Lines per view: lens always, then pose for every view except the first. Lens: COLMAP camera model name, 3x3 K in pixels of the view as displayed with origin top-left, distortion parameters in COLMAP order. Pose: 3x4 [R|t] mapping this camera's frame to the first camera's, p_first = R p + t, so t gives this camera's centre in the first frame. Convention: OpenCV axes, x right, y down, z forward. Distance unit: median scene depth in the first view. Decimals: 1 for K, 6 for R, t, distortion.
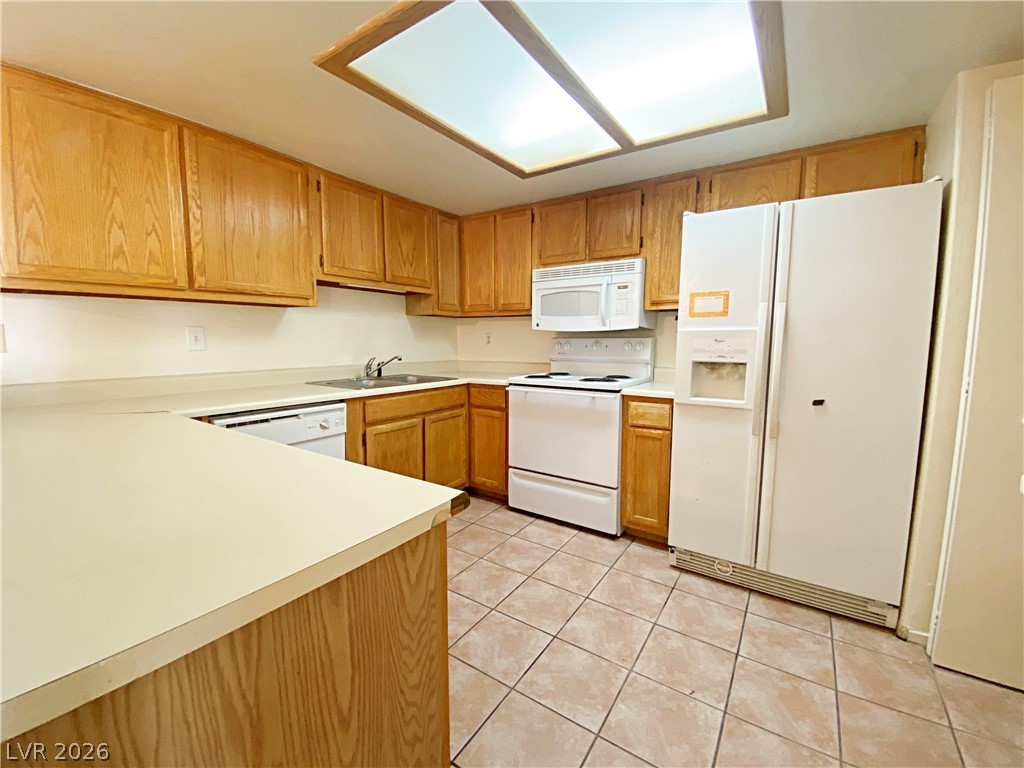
lens RADIAL K [[417.1, 0, 512.8], [0, 417.1, 386.4], [0, 0, 1]] dist [0.001208, -0.004944]
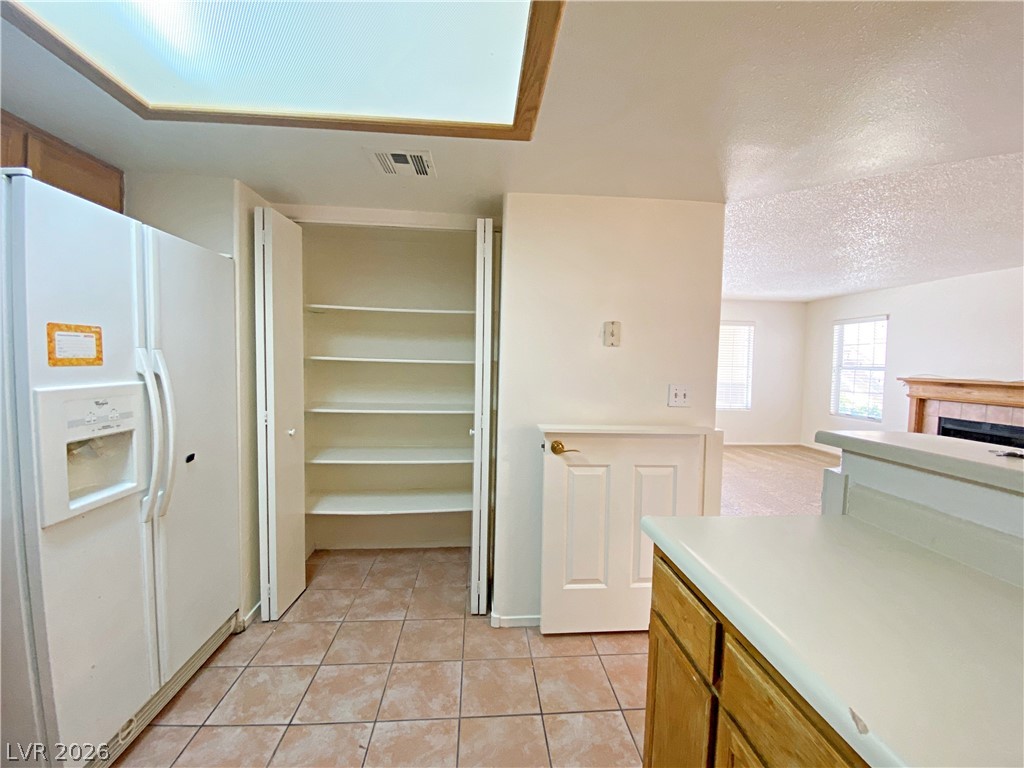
lens RADIAL K [[417.1, 0, 512.1], [0, 417.1, 387.7], [0, 0, 1]] dist [0.001208, -0.004944]
pose [[-0.608698, -0.066138, 0.790641, -0.396278], [0.068818, 0.988362, 0.135660, -0.178628], [-0.790412, 0.136987, -0.597063, 0.889780]]
